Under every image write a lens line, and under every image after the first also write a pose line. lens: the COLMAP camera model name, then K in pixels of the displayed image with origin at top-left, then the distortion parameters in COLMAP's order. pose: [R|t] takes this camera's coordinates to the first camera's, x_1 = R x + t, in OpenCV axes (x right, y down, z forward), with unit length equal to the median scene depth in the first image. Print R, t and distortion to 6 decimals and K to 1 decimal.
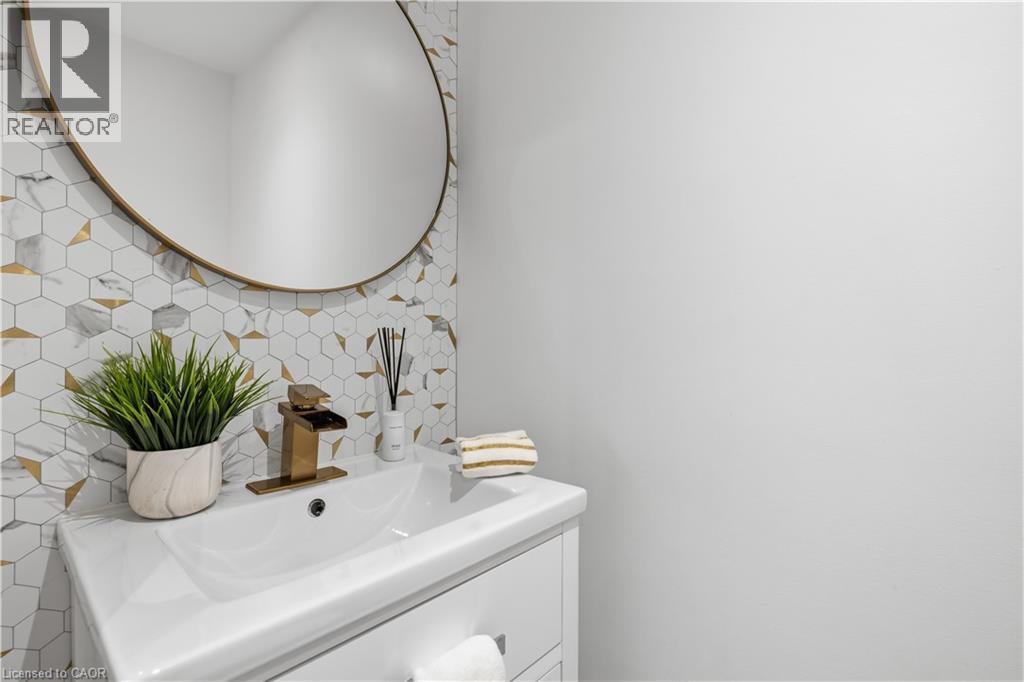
lens RADIAL K [[478.3, 0, 512.6], [0, 478.3, 342.3], [0, 0, 1]] dist [-0.004206, -0.000059]
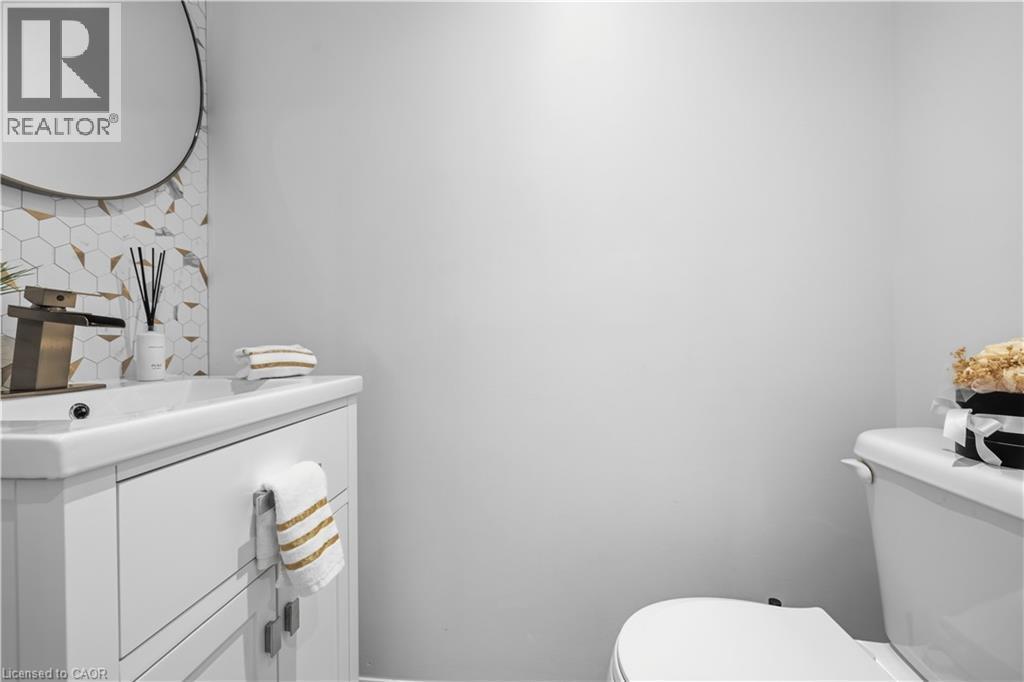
lens RADIAL K [[428.5, 0, 514.2], [0, 428.5, 341.2], [0, 0, 1]] dist [0.001912, 0.000134]
pose [[0.780822, -0.006699, 0.624718, -0.195264], [0.018330, 0.999758, -0.012189, 0.169333], [-0.624485, 0.020968, 0.780755, -0.161403]]
